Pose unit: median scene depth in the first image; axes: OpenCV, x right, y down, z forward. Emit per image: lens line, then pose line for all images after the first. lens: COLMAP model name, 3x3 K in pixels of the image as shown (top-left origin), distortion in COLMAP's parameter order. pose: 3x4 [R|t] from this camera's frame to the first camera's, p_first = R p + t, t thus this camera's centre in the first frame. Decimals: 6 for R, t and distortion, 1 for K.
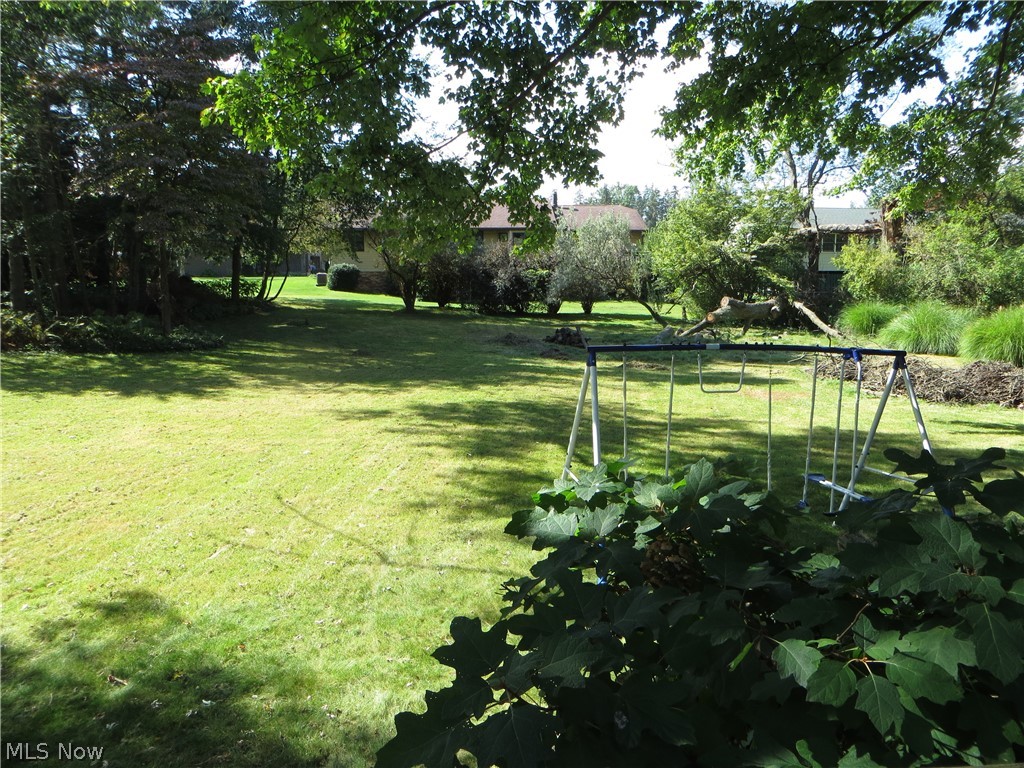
lens RADIAL K [[759.0, 0, 510.8], [0, 759.0, 371.0], [0, 0, 1]] dist [-0.019151, -0.000112]
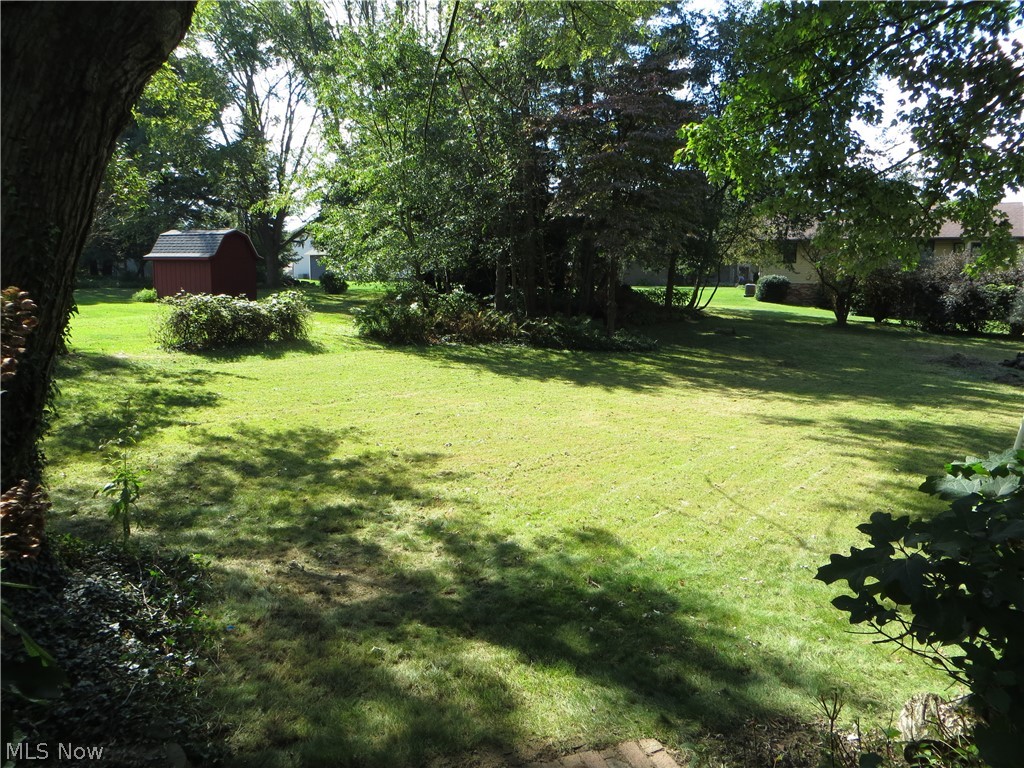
lens RADIAL K [[759.0, 0, 510.8], [0, 759.0, 371.0], [0, 0, 1]] dist [-0.019151, -0.000112]
pose [[0.856048, 0.072737, -0.511753, 0.010342], [-0.079435, 0.996801, 0.008801, 0.012639], [0.510756, 0.033117, 0.859088, -0.120054]]
